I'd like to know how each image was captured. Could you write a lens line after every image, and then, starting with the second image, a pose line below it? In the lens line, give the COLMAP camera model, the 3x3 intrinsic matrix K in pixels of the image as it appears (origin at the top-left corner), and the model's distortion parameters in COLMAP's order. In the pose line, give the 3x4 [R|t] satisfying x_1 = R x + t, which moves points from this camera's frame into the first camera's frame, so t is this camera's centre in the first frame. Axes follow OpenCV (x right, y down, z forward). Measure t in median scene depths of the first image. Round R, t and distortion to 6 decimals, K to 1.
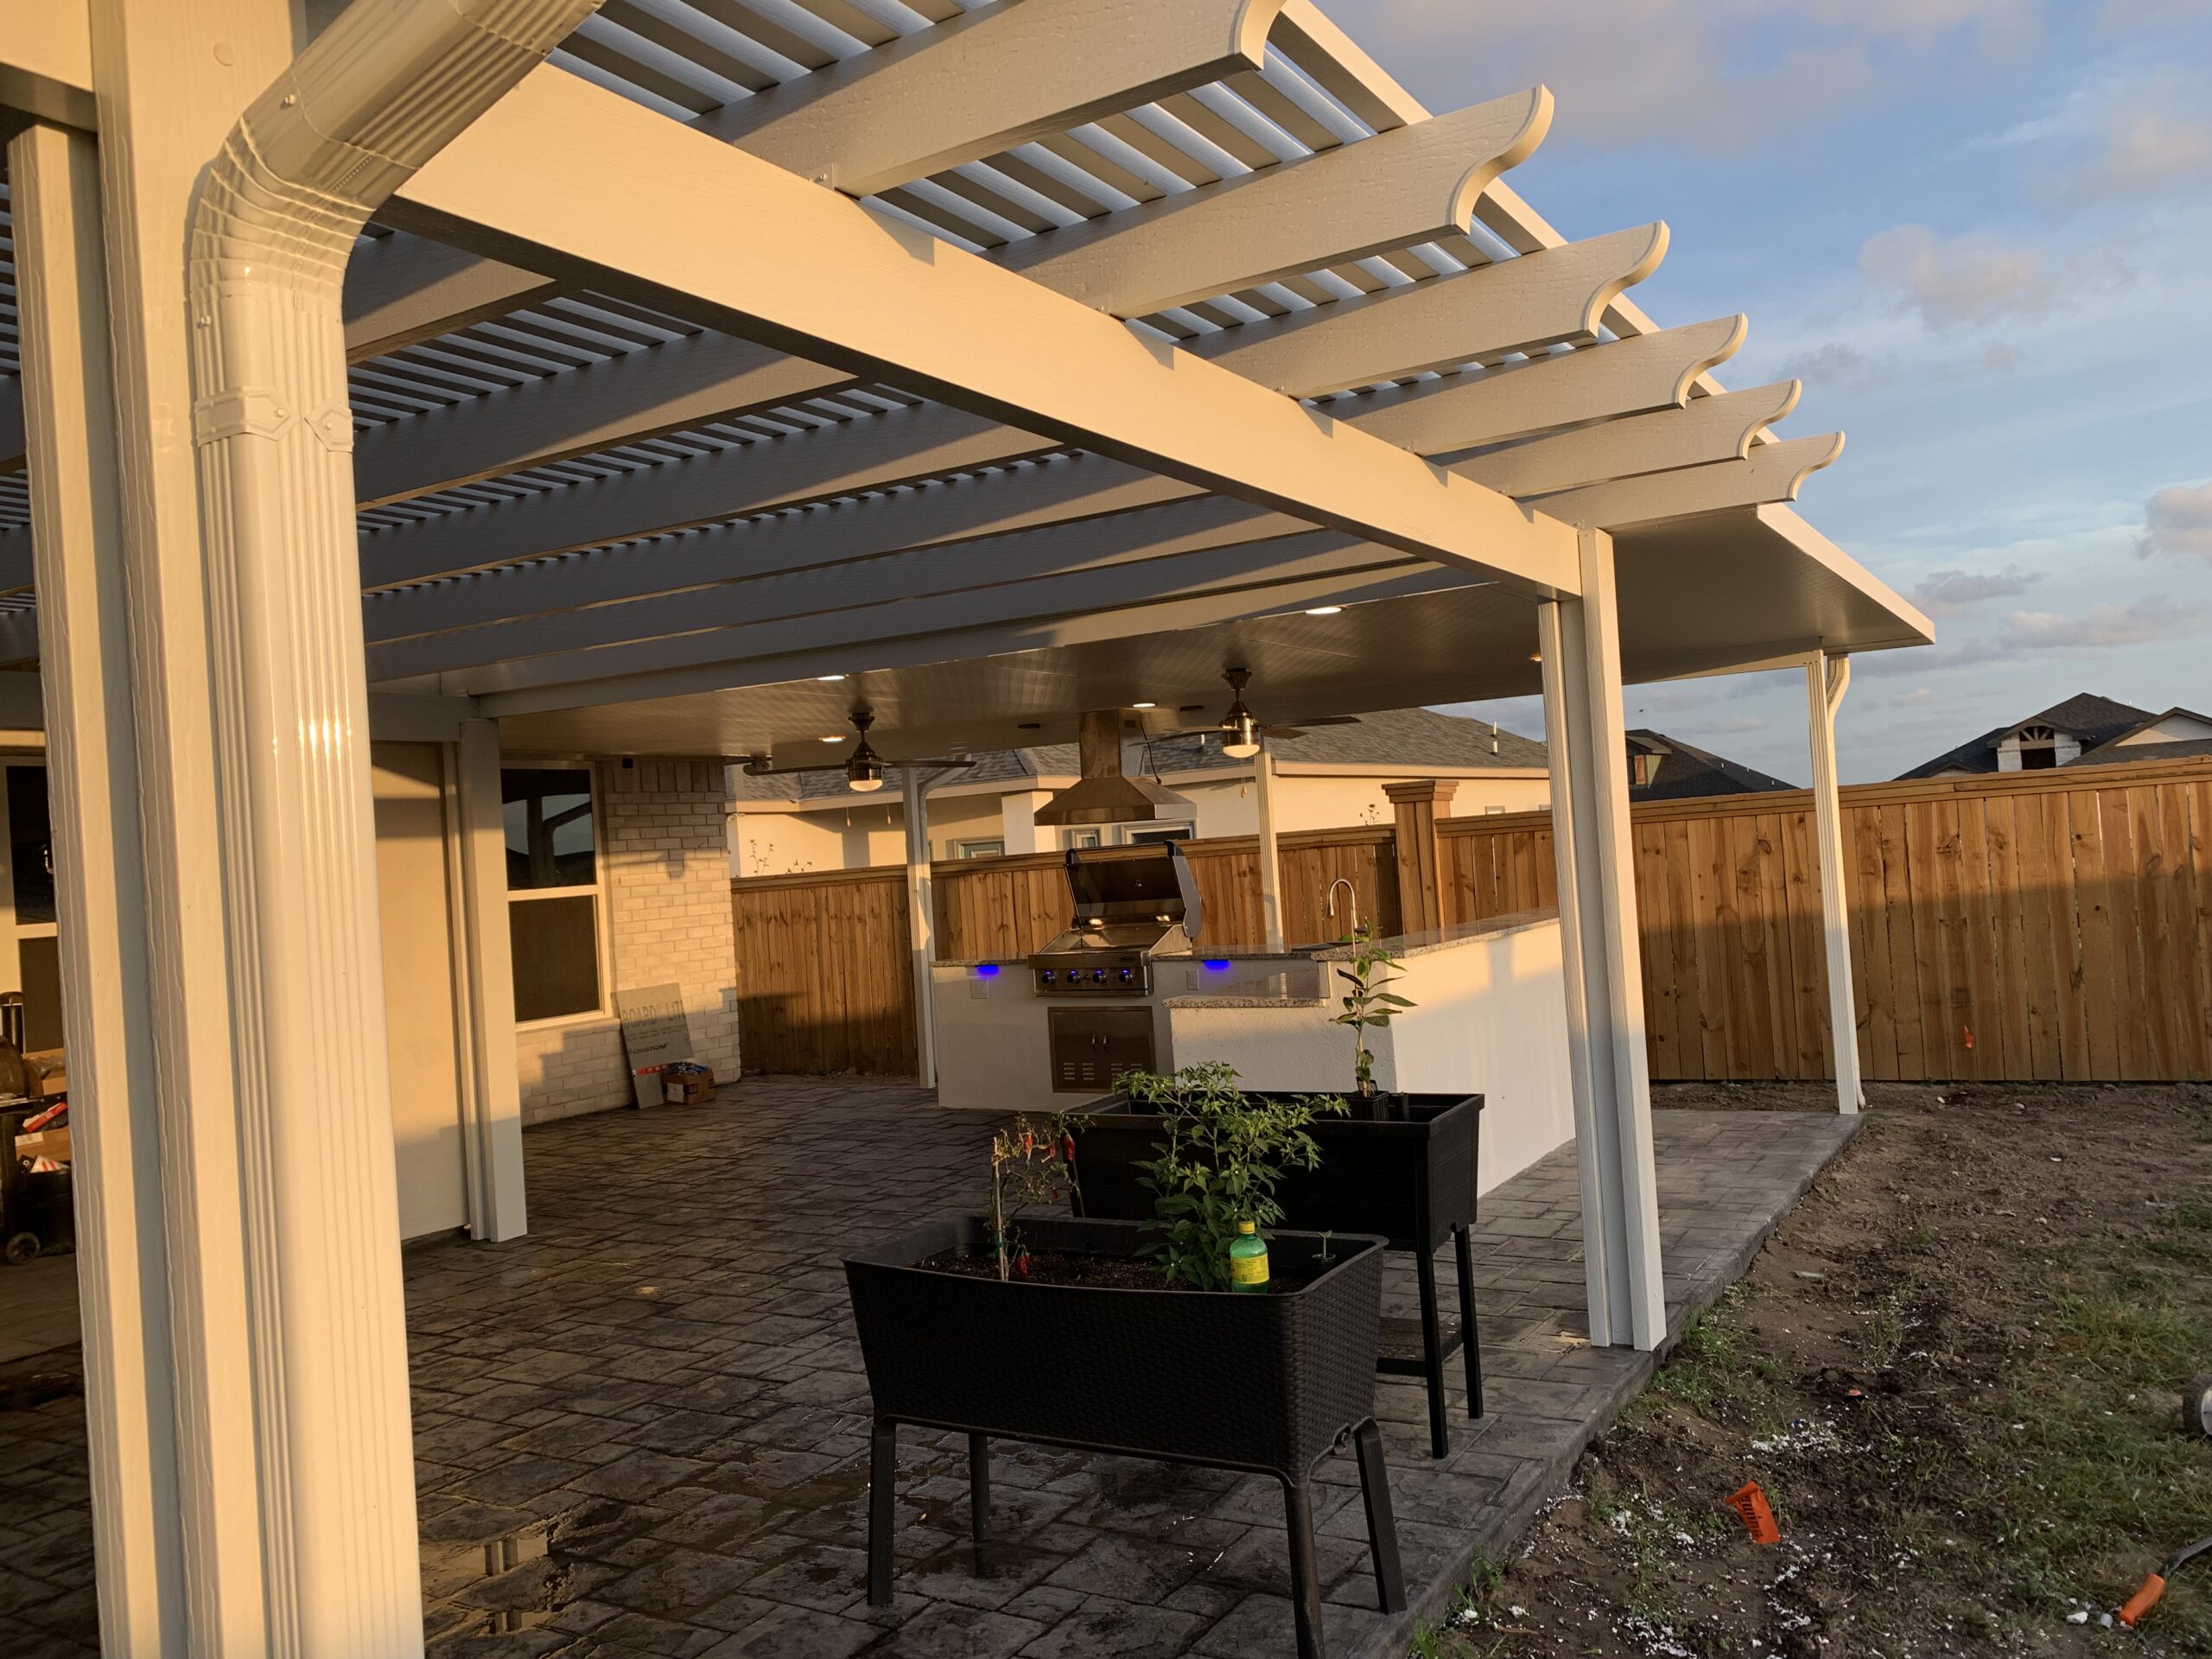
lens RADIAL K [[1625.5, 0, 1076.0], [0, 1625.5, 830.5], [0, 0, 1]] dist [0.093502, -0.229828]
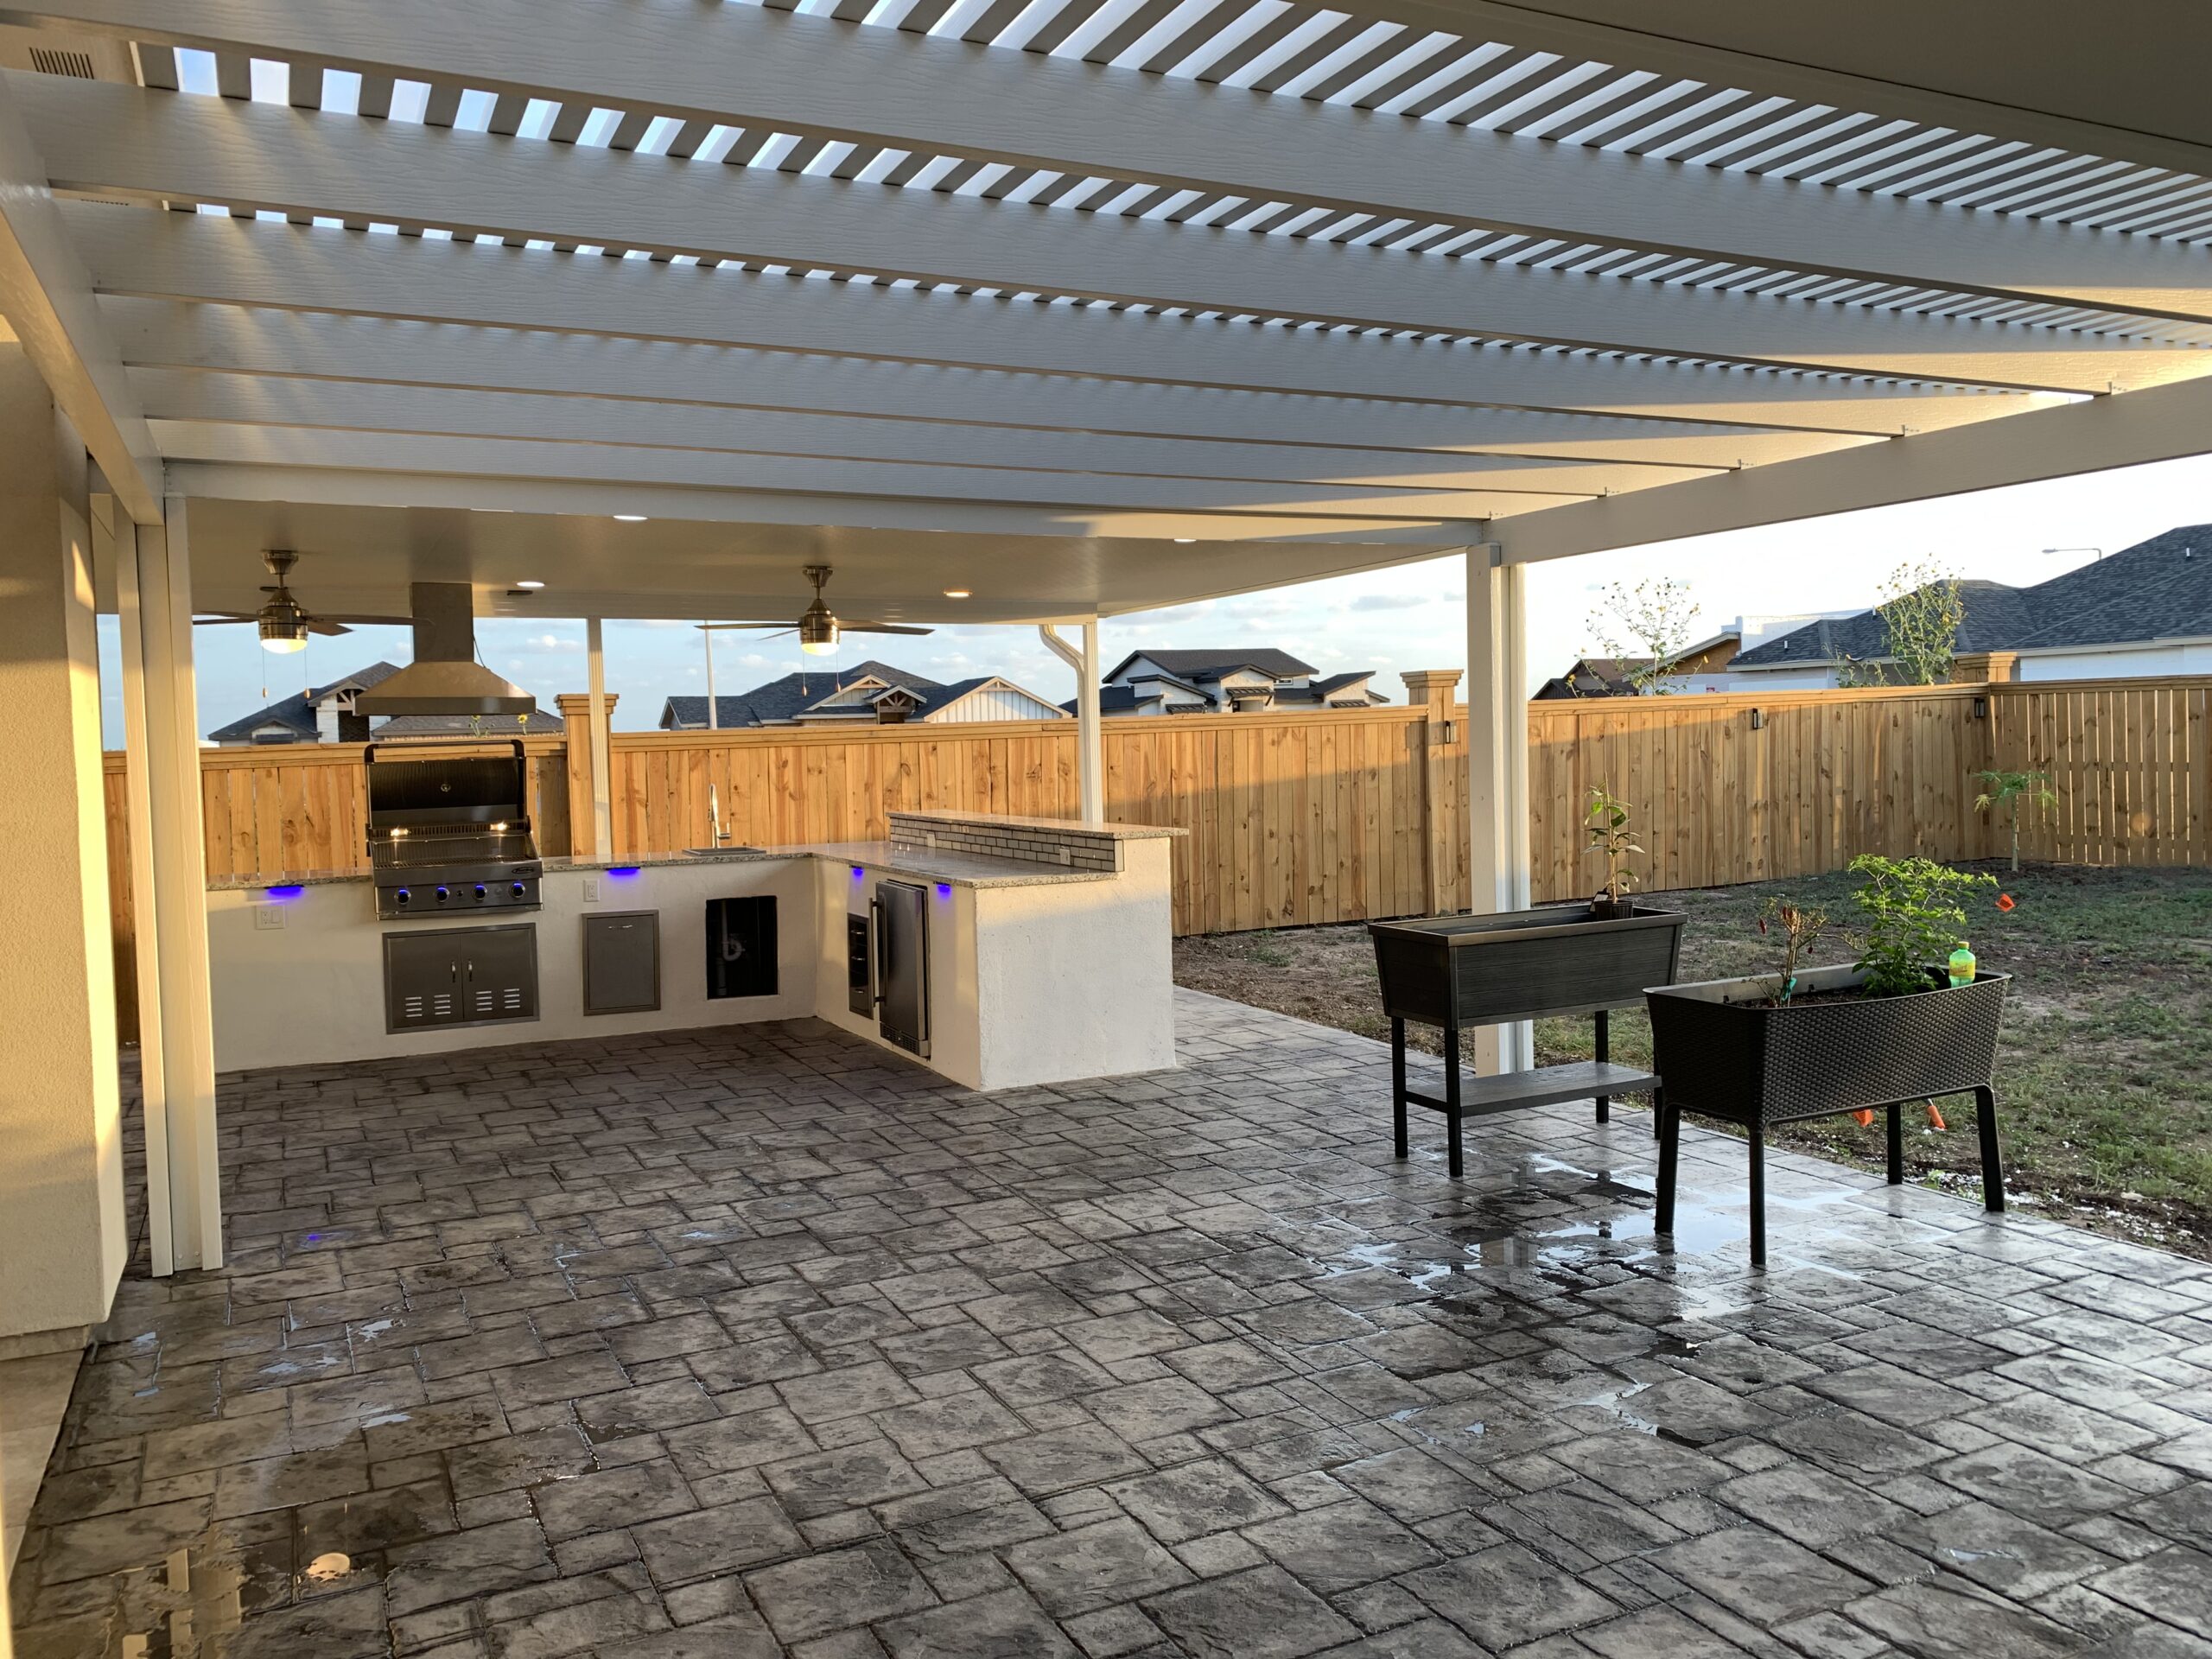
lens RADIAL K [[1625.5, 0, 1076.0], [0, 1625.5, 830.5], [0, 0, 1]] dist [0.093502, -0.229828]
pose [[0.570448, 0.001013, 0.821333, -0.548339], [-0.023107, 0.999623, 0.014815, 0.038284], [-0.821008, -0.027430, 0.570257, 0.247330]]
